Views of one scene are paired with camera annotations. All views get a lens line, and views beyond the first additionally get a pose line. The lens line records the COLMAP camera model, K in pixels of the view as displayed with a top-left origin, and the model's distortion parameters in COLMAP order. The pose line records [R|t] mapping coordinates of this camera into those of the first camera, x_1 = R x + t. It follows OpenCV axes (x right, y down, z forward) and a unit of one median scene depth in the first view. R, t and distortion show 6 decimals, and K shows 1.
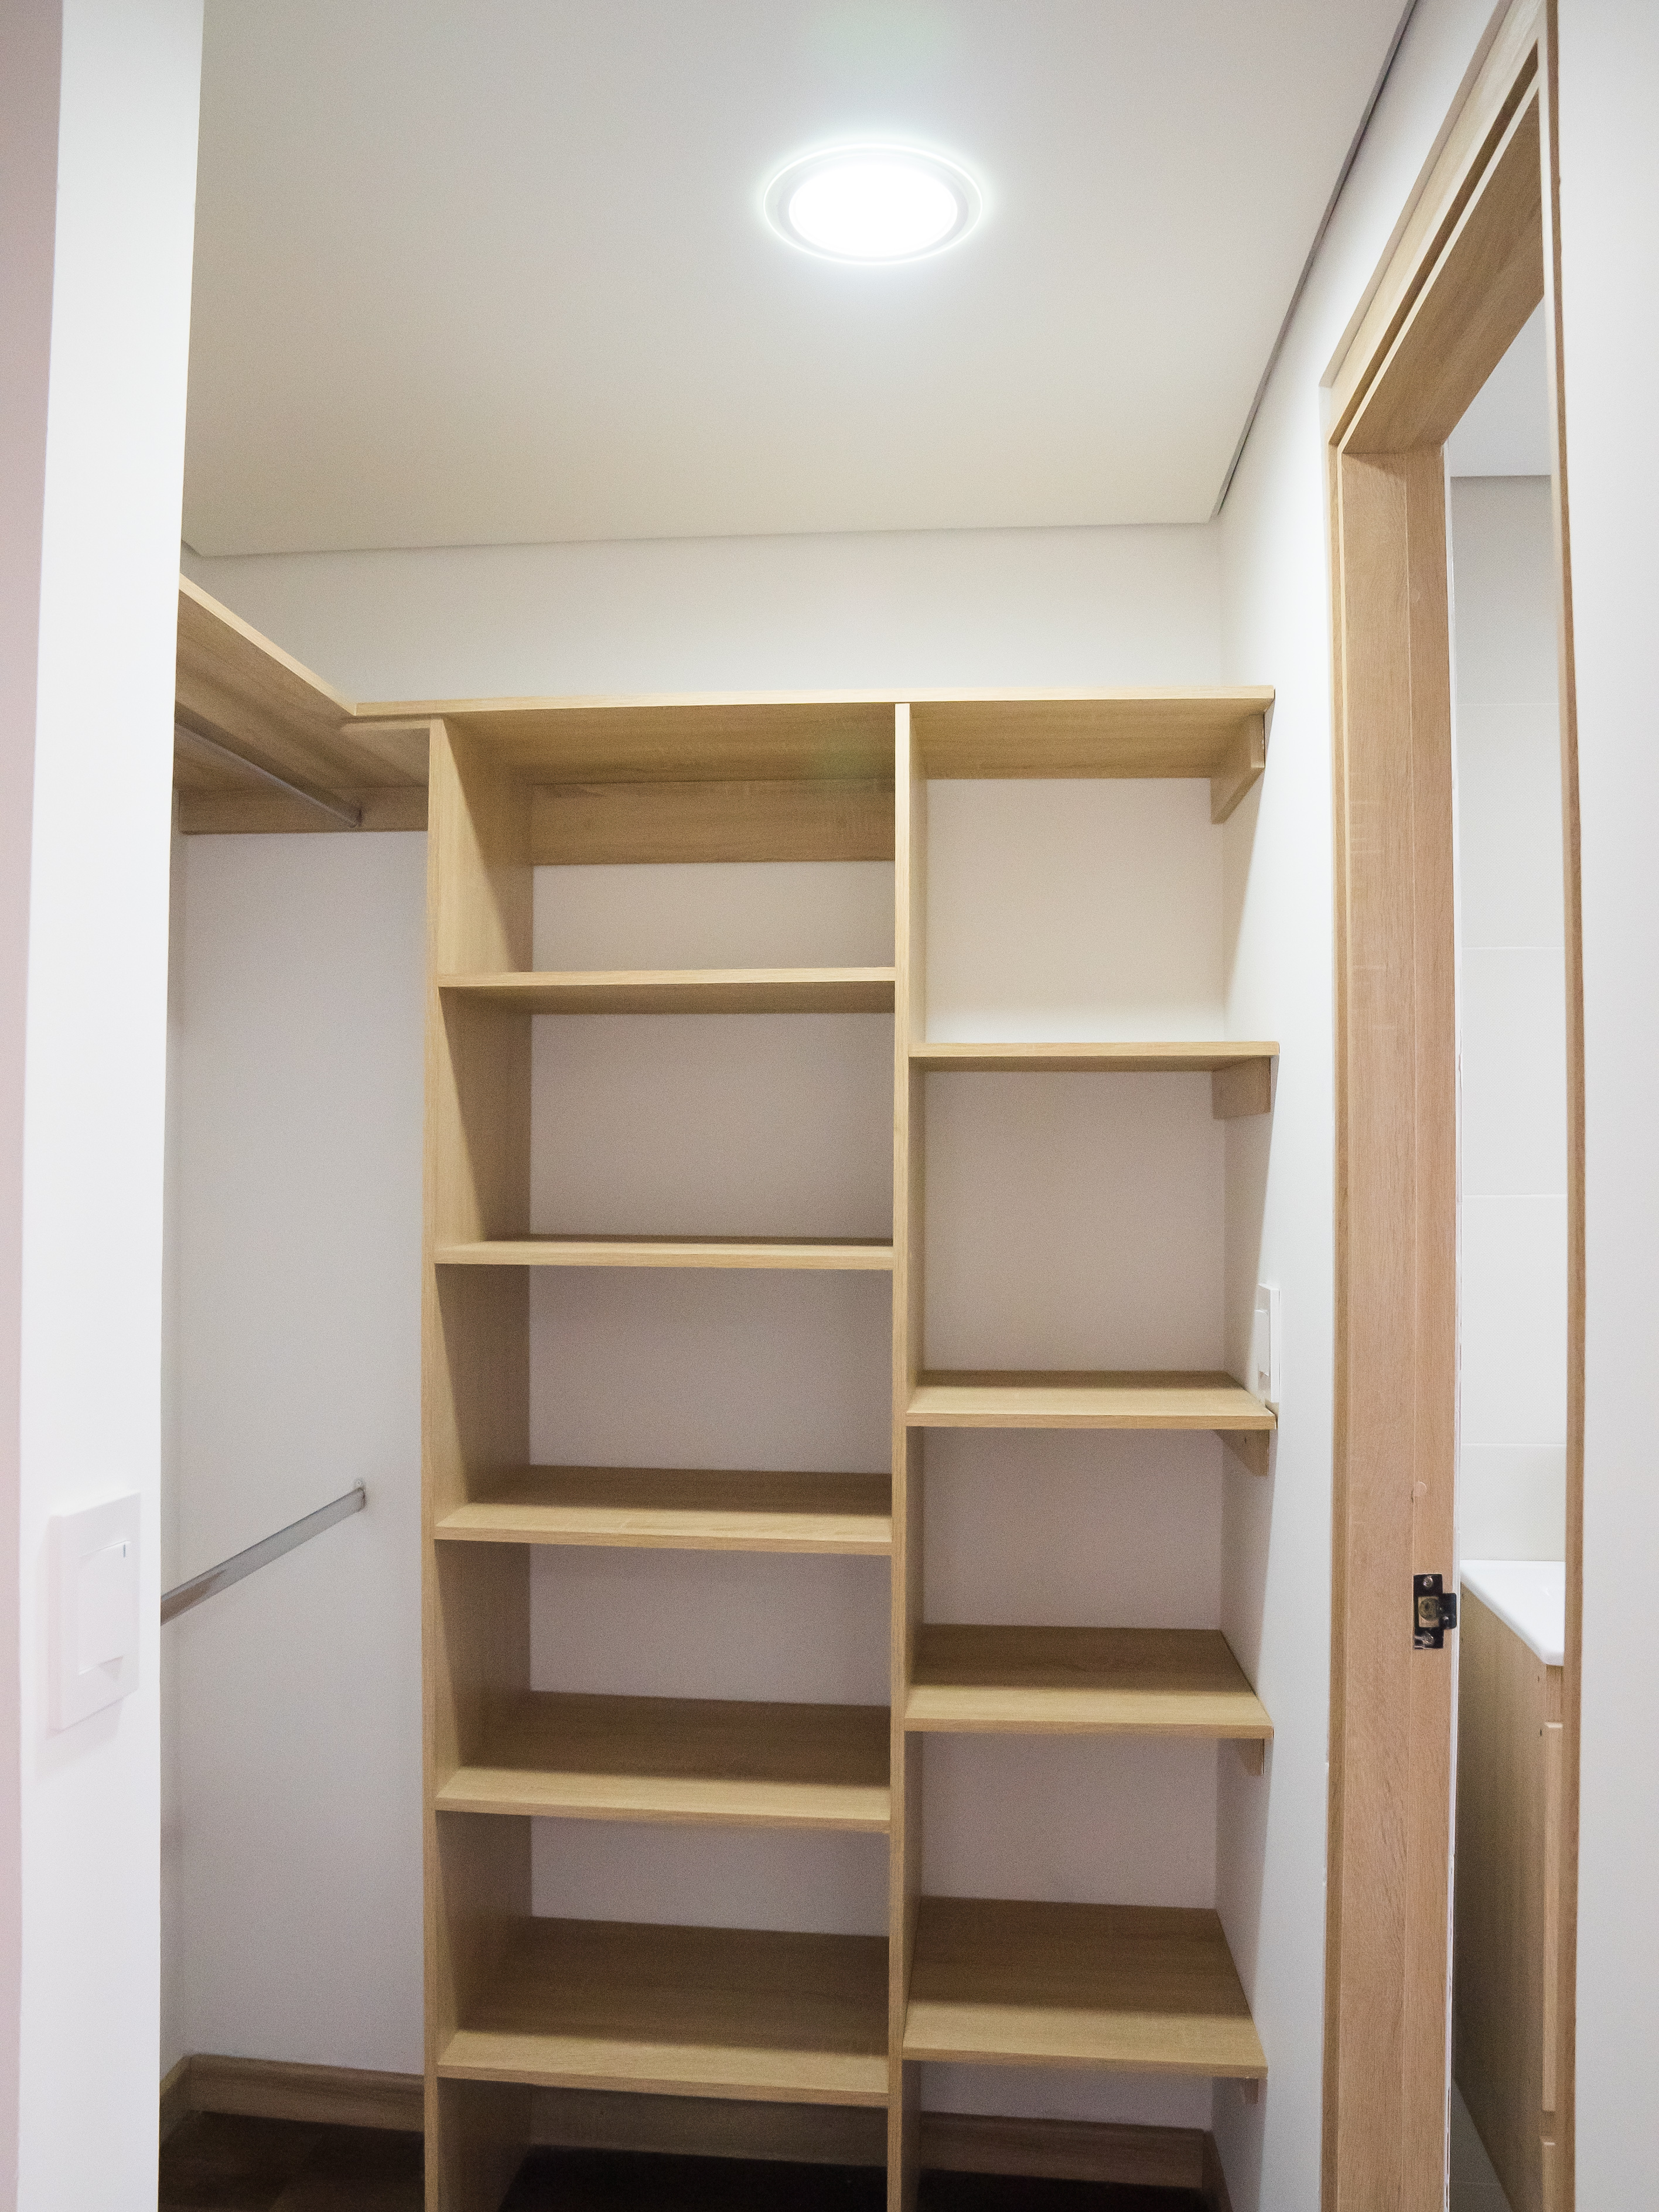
lens RADIAL K [[1785.2, 0, 828.1], [0, 1785.2, 1102.6], [0, 0, 1]] dist [-0.054790, 0.013323]
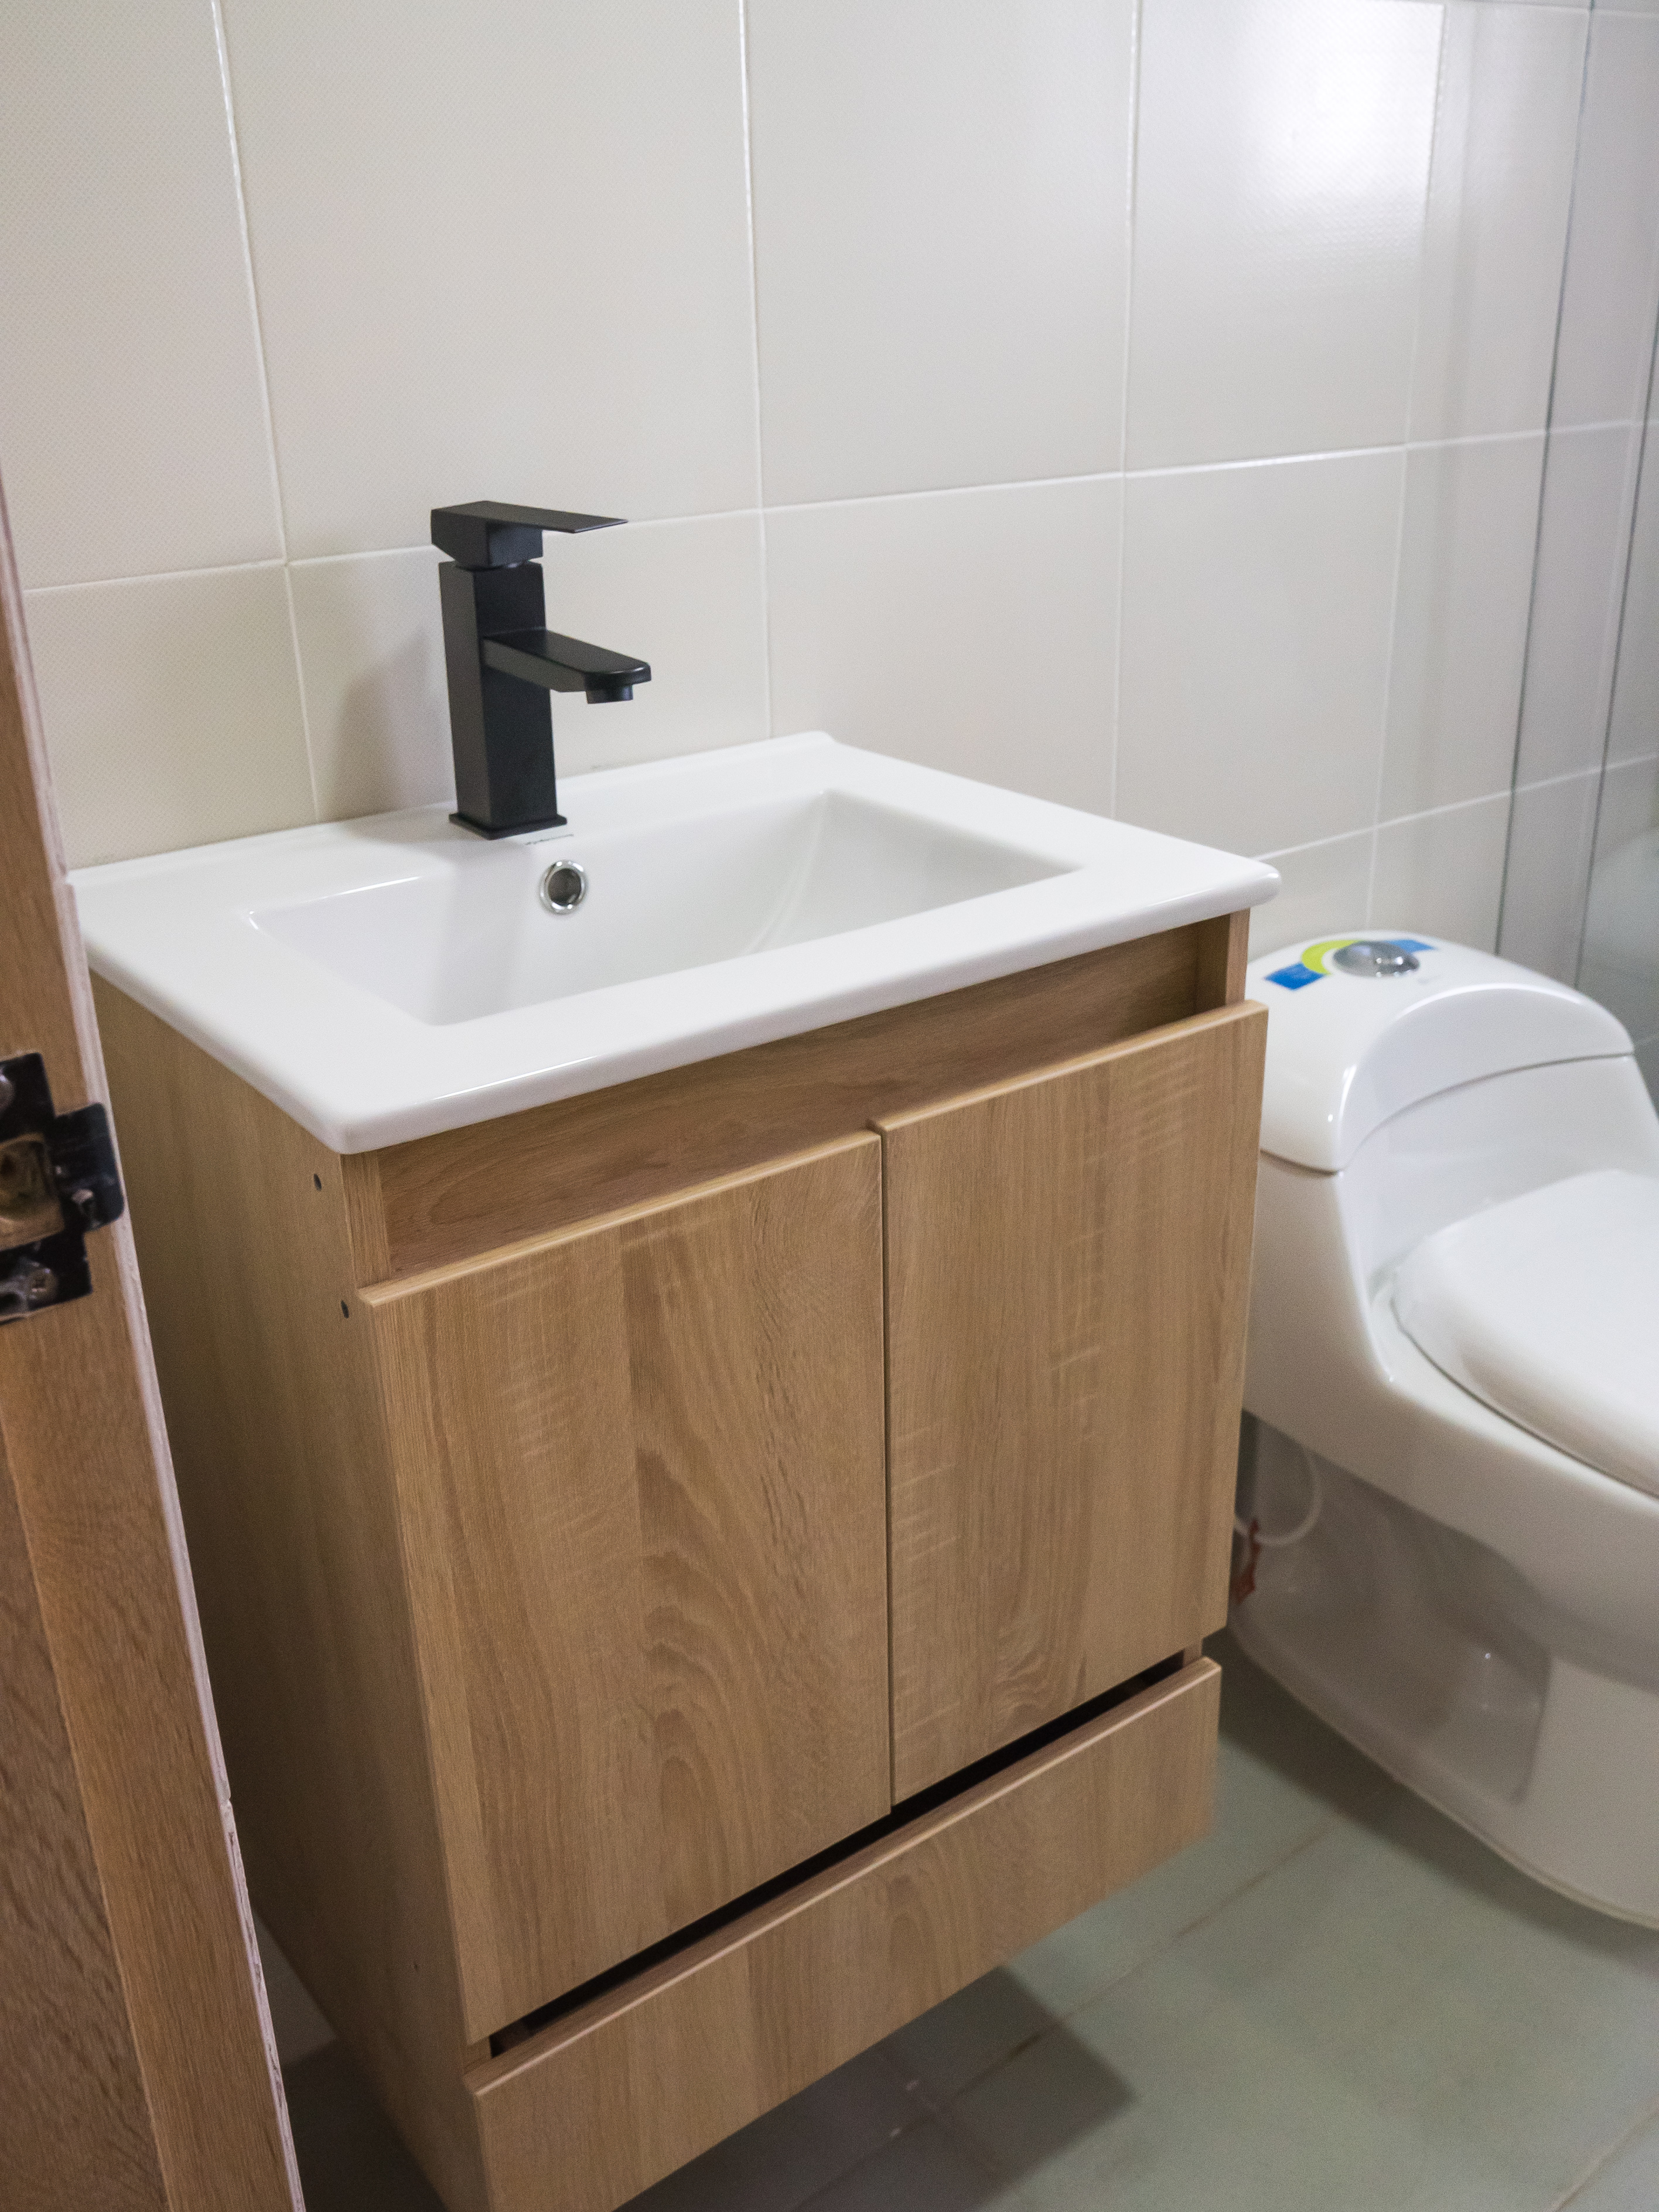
lens RADIAL K [[1904.1, 0, 828.5], [0, 1904.1, 1104.6], [0, 0, 1]] dist [-0.012168, -0.002881]
pose [[0.734440, -0.278042, 0.619105, 0.249696], [0.022647, 0.921760, 0.387099, 0.159150], [-0.678296, -0.270280, 0.683274, 0.704589]]
